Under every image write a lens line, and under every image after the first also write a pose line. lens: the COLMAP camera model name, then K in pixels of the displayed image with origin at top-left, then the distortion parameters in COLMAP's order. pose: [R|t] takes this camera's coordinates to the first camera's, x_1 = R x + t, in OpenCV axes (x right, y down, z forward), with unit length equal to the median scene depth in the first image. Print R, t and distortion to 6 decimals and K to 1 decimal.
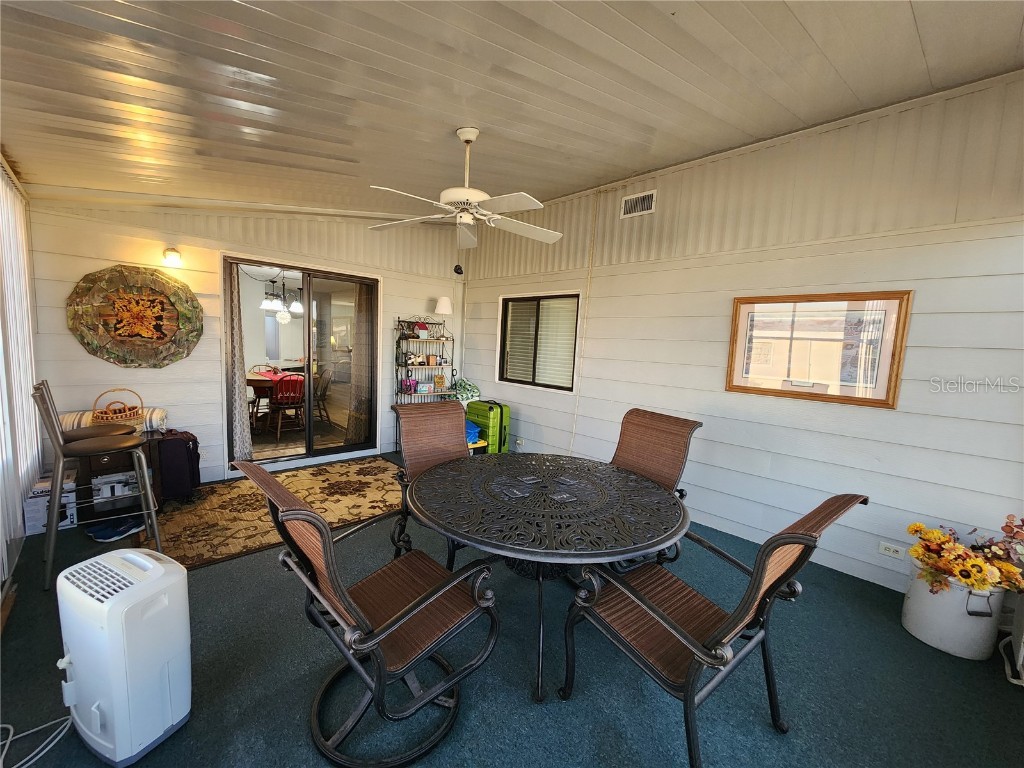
lens RADIAL K [[422.3, 0, 505.1], [0, 422.3, 387.1], [0, 0, 1]] dist [0.001457, 0.000270]
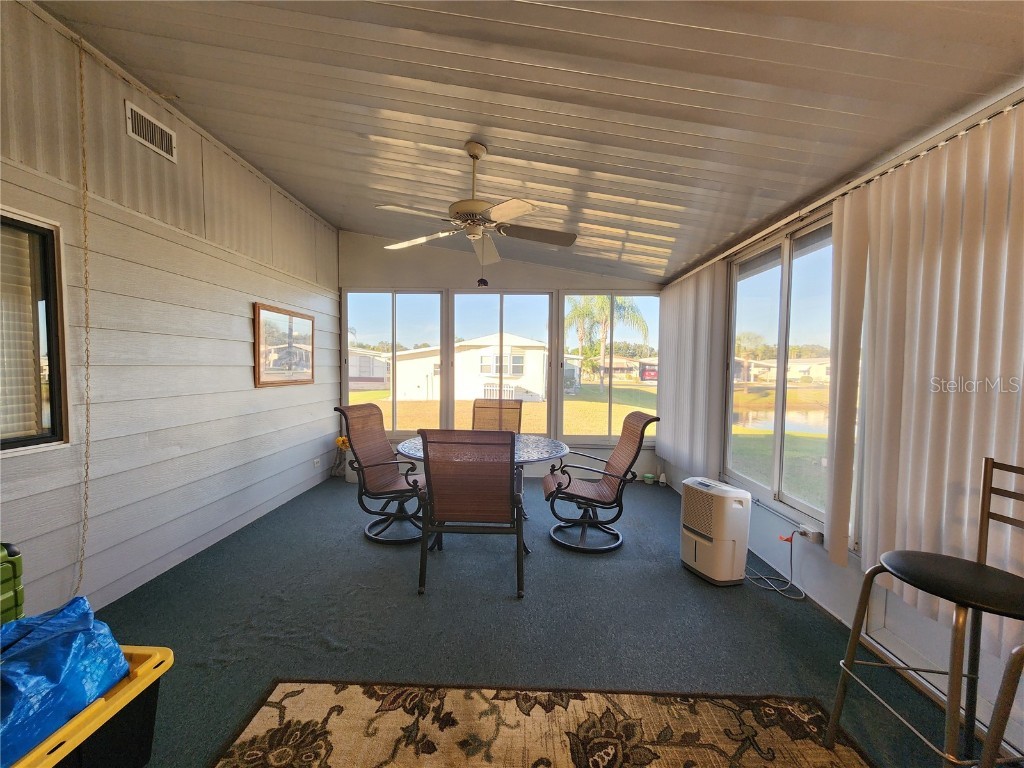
lens RADIAL K [[422.3, 0, 505.1], [0, 422.3, 387.1], [0, 0, 1]] dist [0.001457, 0.000270]
pose [[-0.703563, -0.091916, 0.704663, -0.643033], [0.029821, 0.986907, 0.158506, -0.135863], [-0.710007, 0.132533, -0.691611, 1.224407]]
